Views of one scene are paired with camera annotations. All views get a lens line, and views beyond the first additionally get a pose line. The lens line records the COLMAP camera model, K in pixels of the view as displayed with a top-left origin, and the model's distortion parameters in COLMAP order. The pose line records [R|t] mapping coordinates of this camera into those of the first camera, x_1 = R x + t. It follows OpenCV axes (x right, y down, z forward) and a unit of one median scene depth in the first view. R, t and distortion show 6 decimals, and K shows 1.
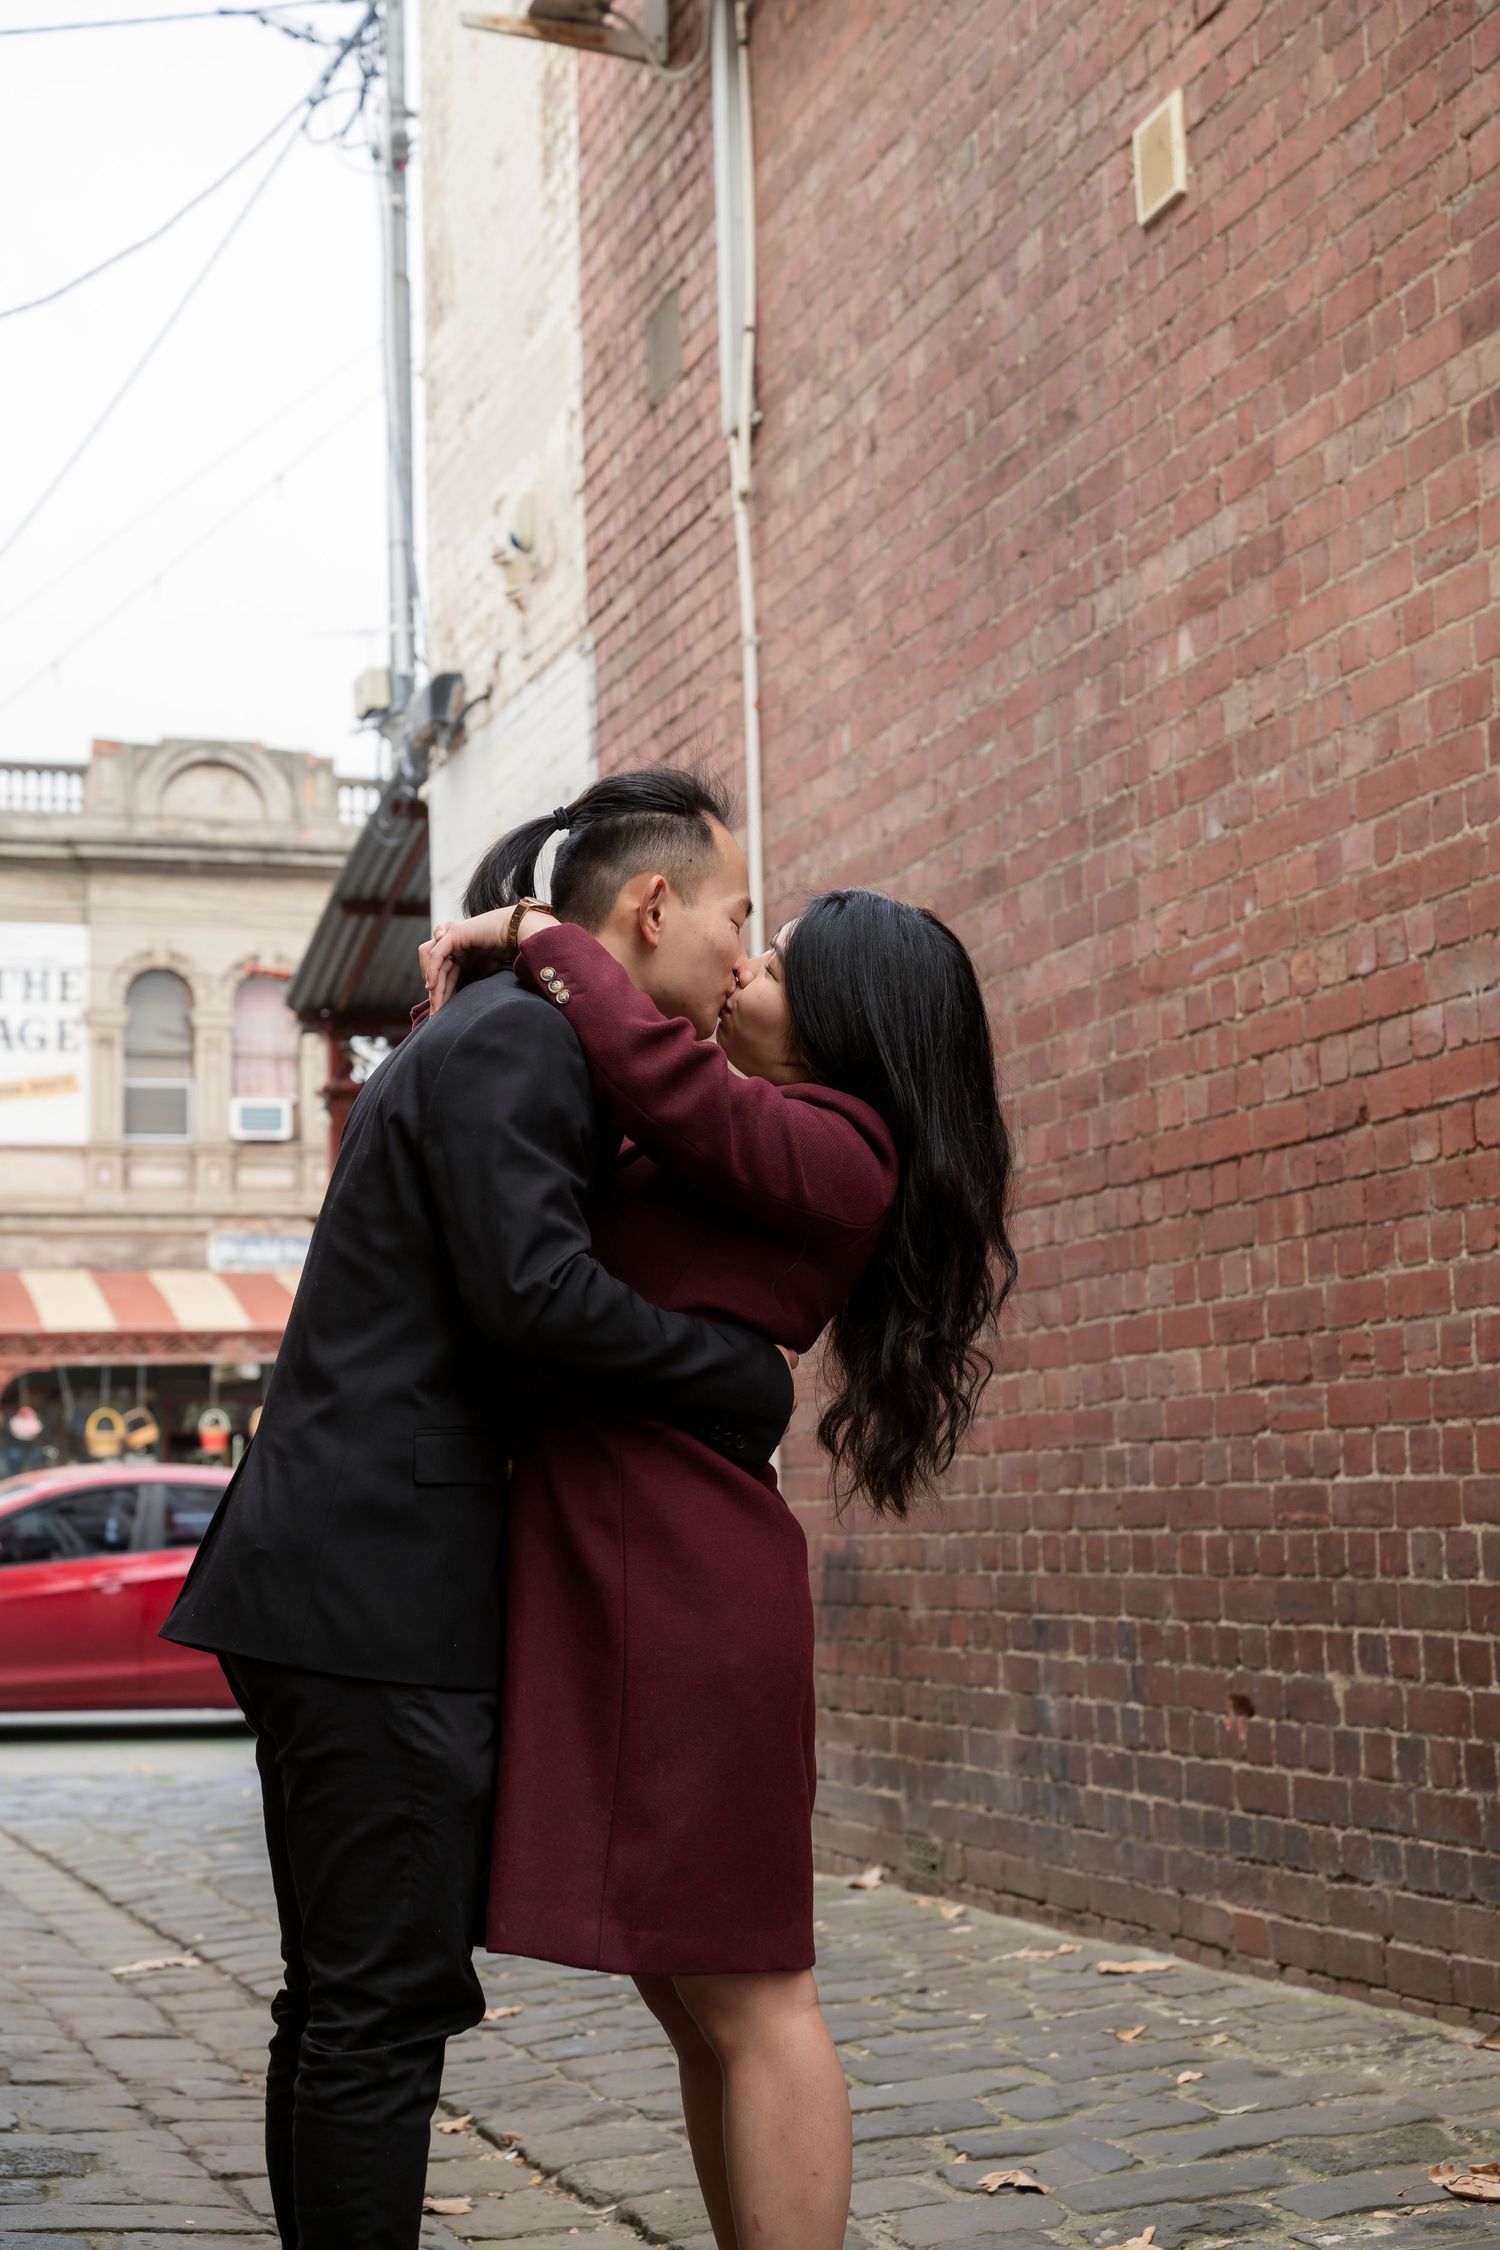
lens RADIAL K [[3589.7, 0, 750.0], [0, 3589.7, 1125.0], [0, 0, 1]] dist [0.030893, -0.007470]
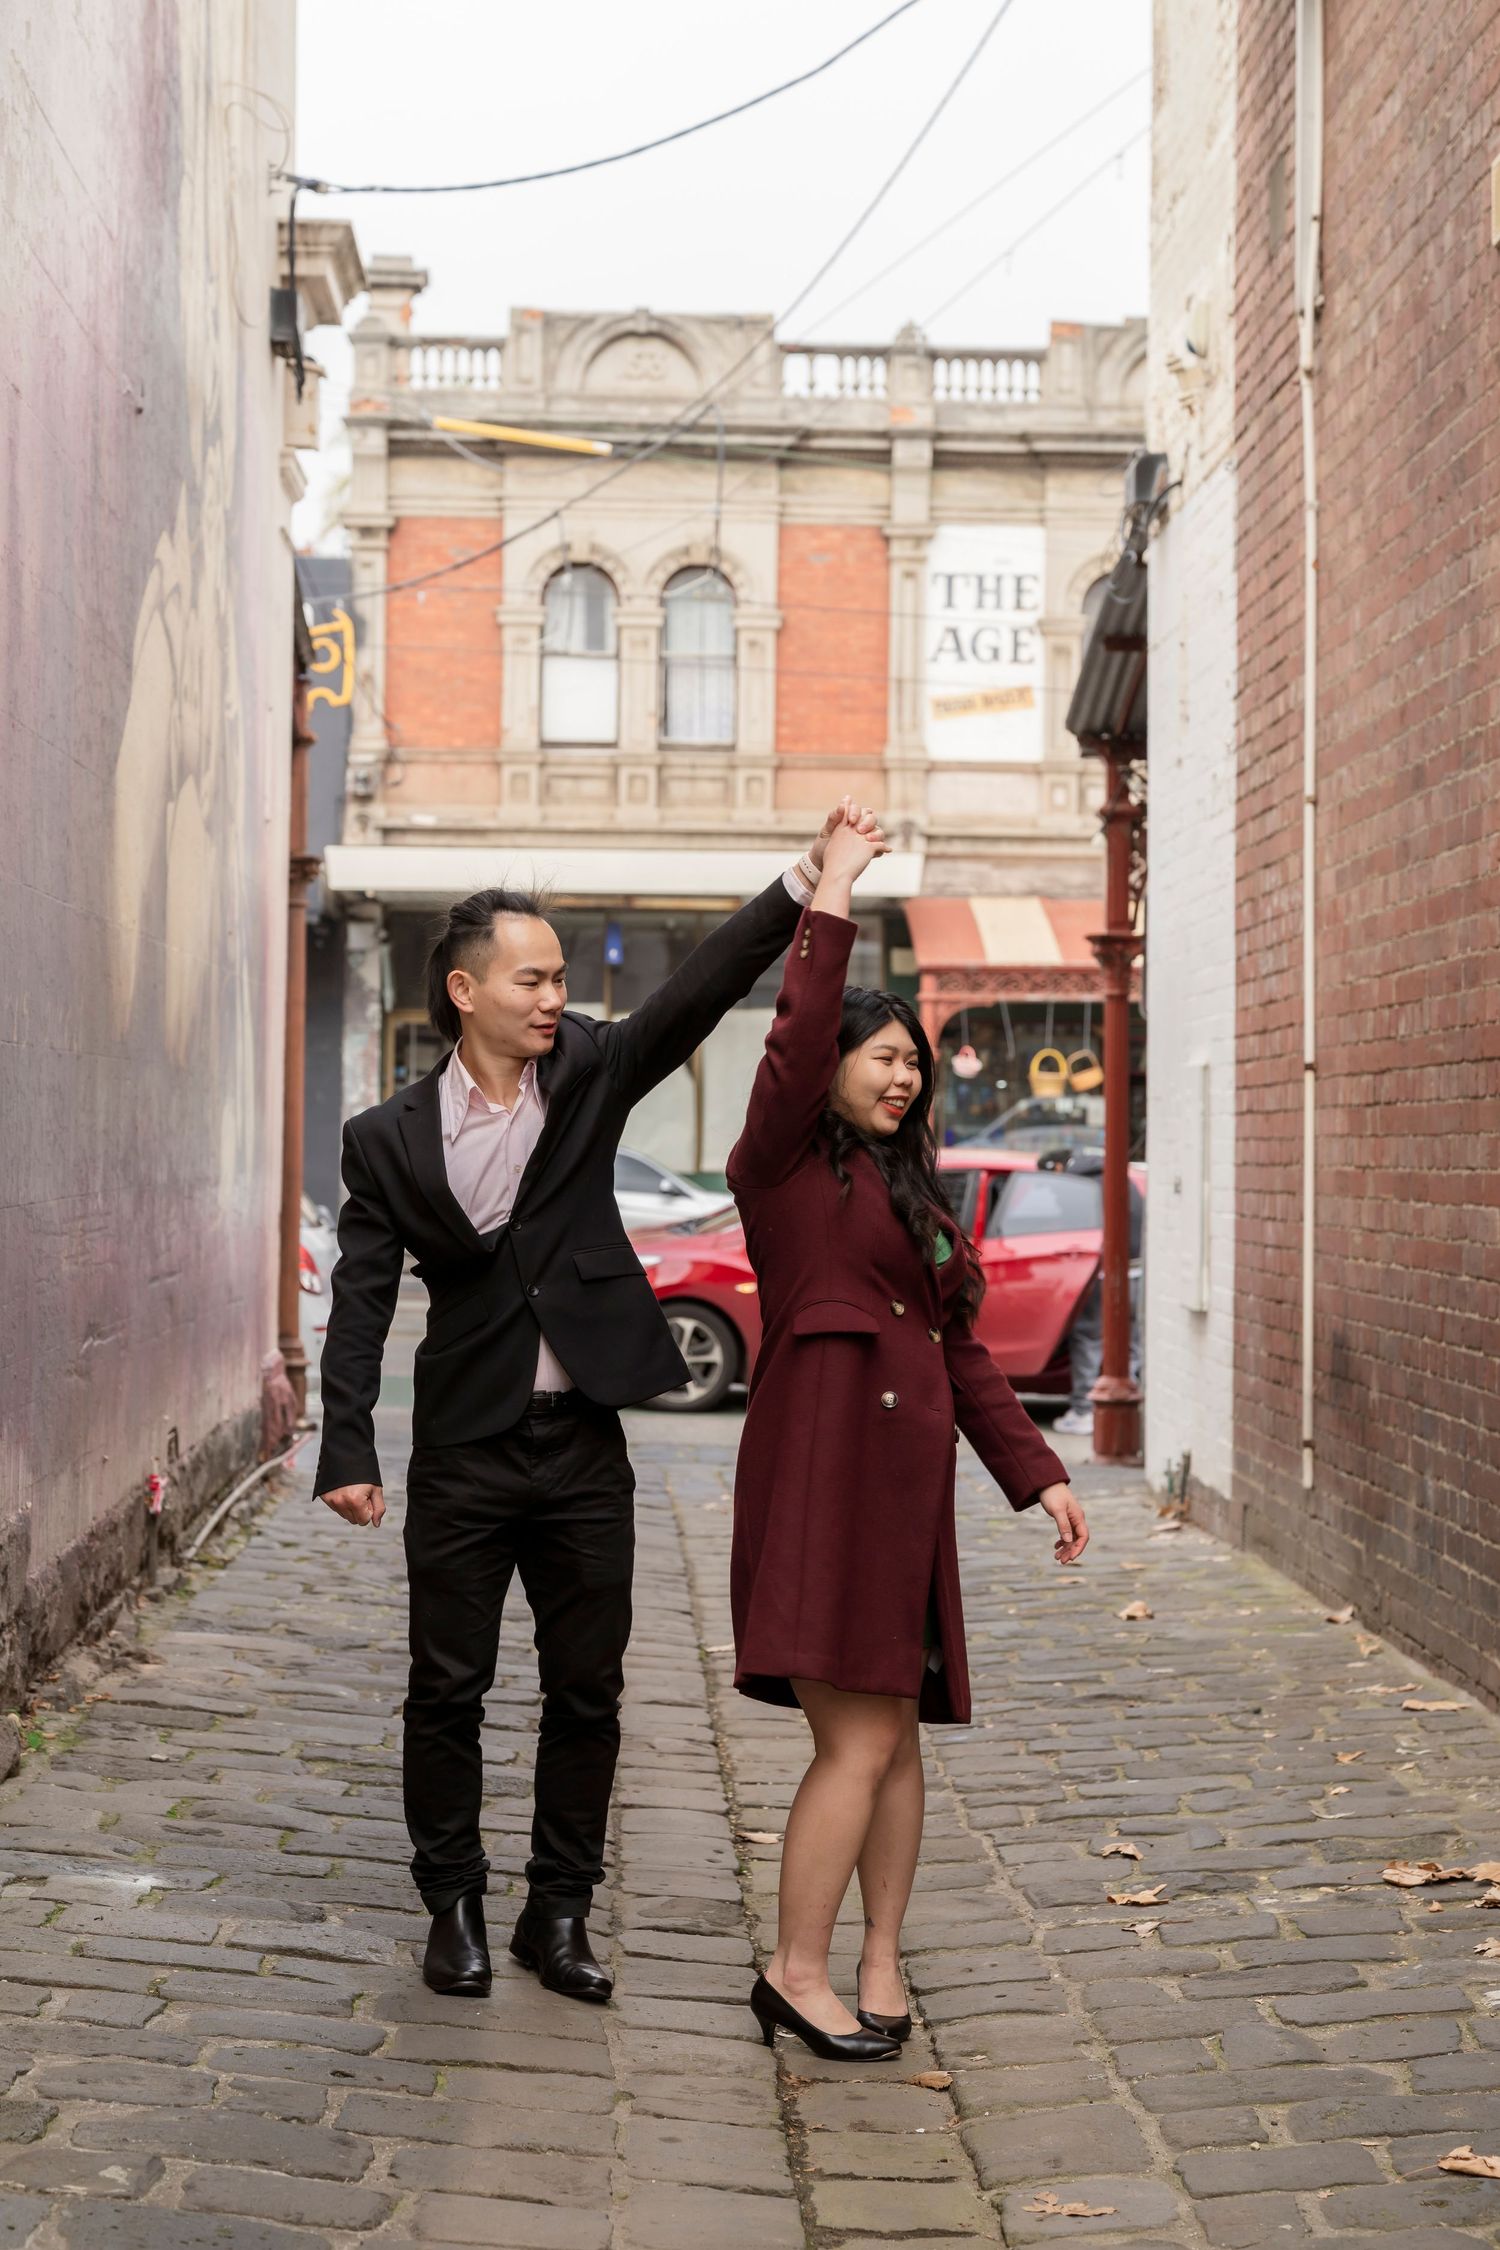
lens RADIAL K [[4117.6, 0, 750.0], [0, 4117.6, 1125.0], [0, 0, 1]] dist [0.017981, 0.037092]
pose [[0.961797, 0.031582, -0.271936, 0.155553], [-0.002127, 0.994155, 0.107937, -0.068955], [0.273756, -0.103235, 0.956243, -0.234603]]
